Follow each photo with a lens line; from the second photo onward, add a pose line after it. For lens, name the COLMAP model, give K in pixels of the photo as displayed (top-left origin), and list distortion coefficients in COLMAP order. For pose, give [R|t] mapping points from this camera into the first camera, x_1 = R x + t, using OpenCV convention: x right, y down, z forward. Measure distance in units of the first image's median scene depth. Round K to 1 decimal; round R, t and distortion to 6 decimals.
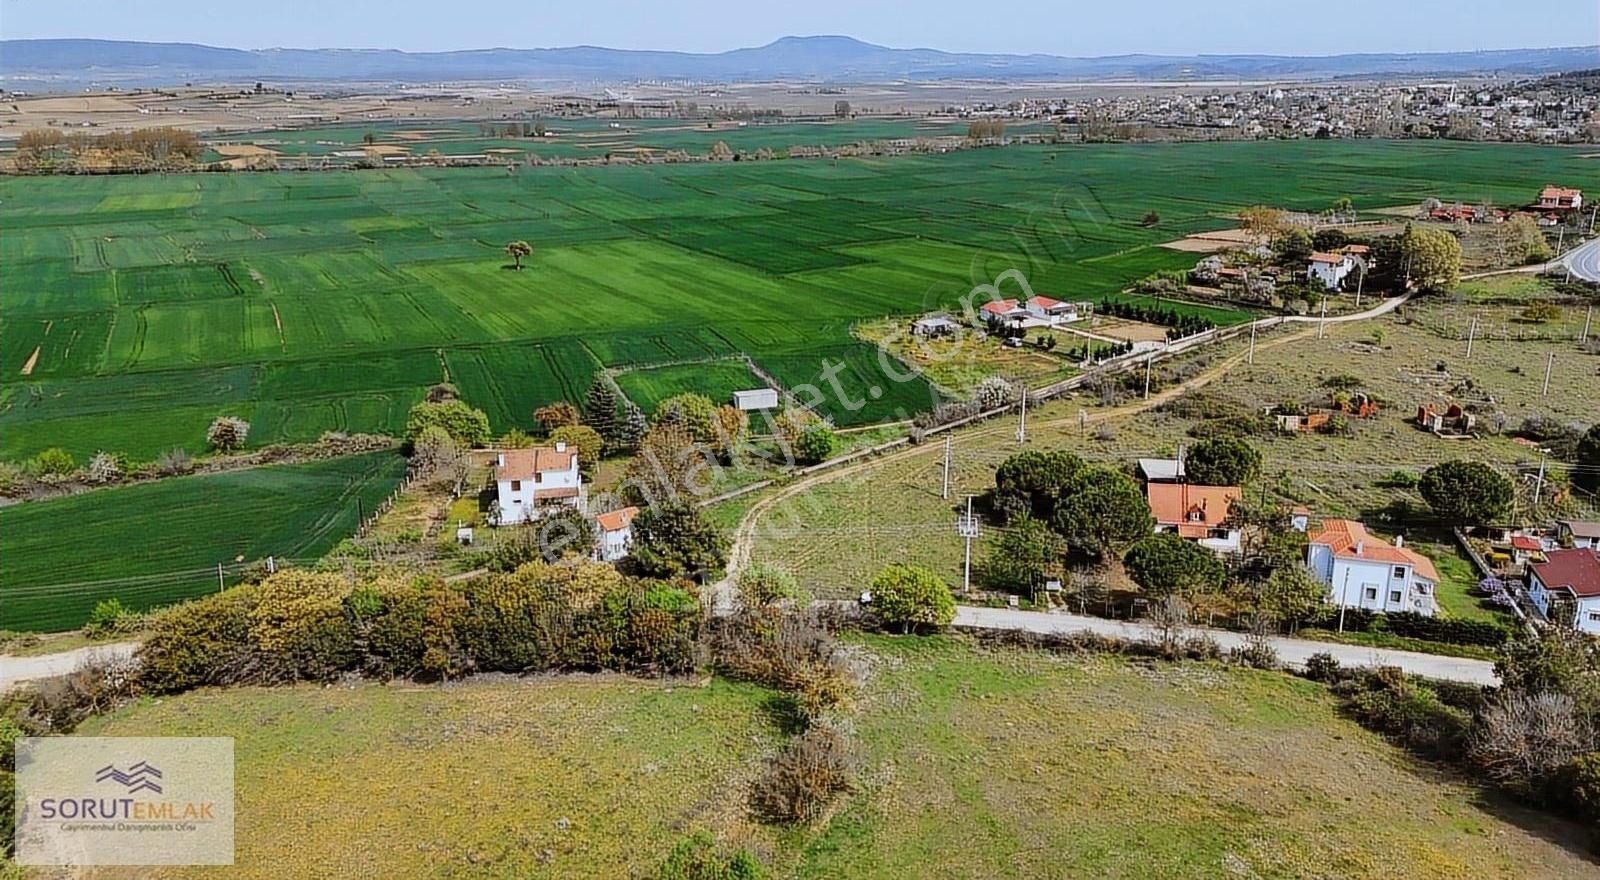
lens RADIAL K [[1165.7, 0, 800.3], [0, 1165.7, 436.8], [0, 0, 1]] dist [0.079465, -0.071900]
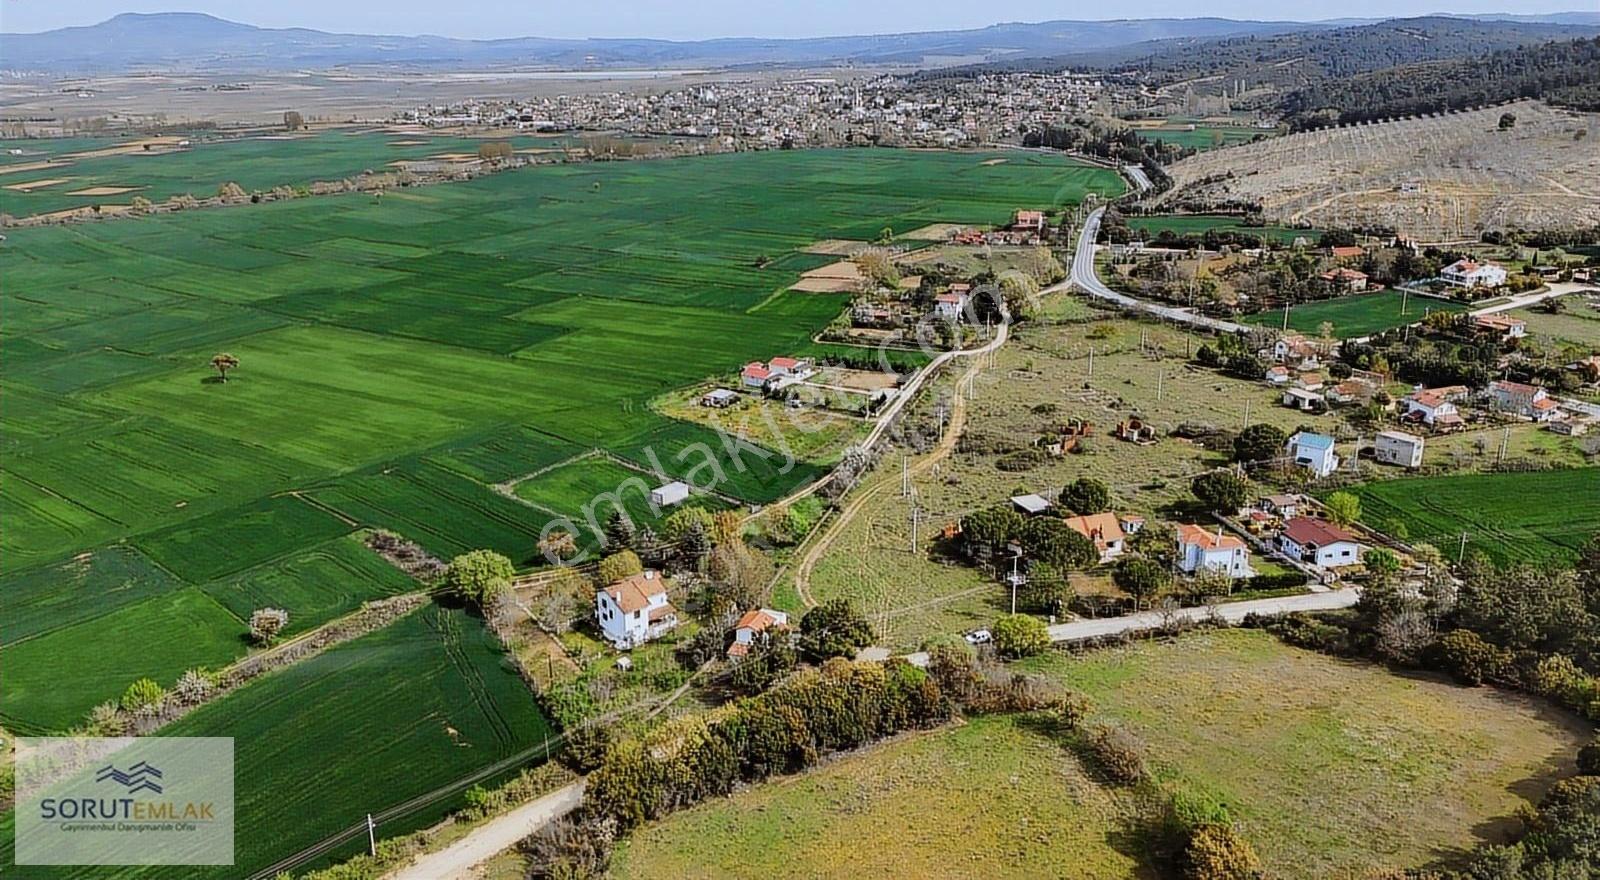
lens RADIAL K [[1165.7, 0, 799.6], [0, 1165.7, 437.1], [0, 0, 1]] dist [0.079465, -0.071900]
pose [[0.882506, -0.158480, 0.442795, -0.417603], [0.150383, 0.987174, 0.053599, -0.126295], [-0.445610, 0.019287, 0.895019, -0.129876]]
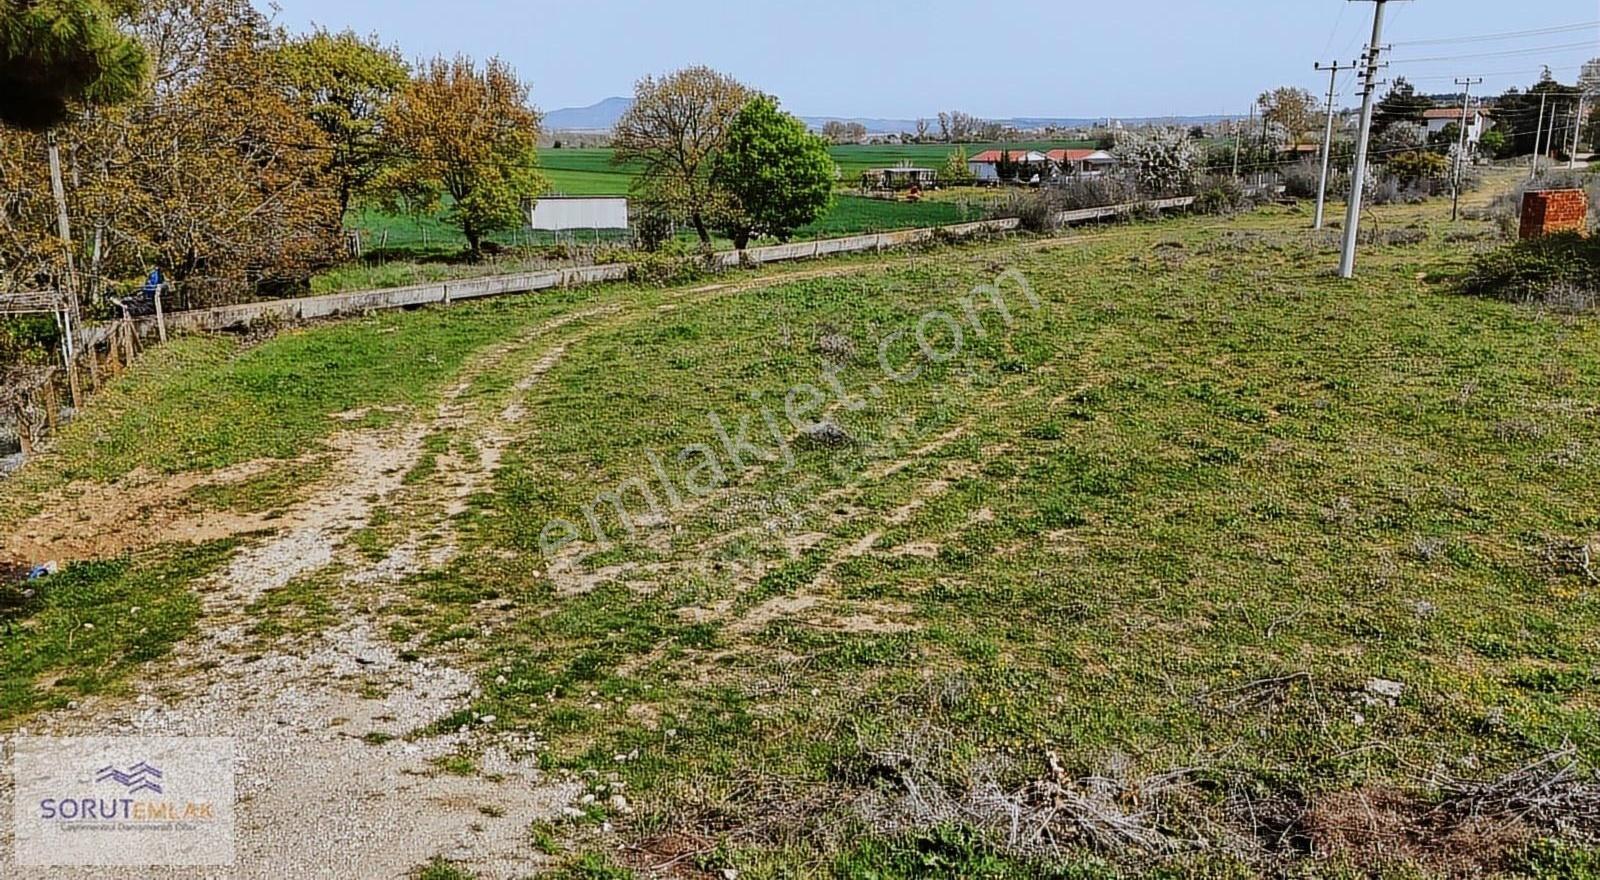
lens RADIAL K [[1165.7, 0, 802.5], [0, 1165.7, 441.5], [0, 0, 1]] dist [0.079465, -0.071900]
pose [[0.989666, -0.033318, 0.139468, -0.017861], [0.040136, 0.998118, -0.046357, 0.066552], [-0.137661, 0.051476, 0.989141, 0.547476]]
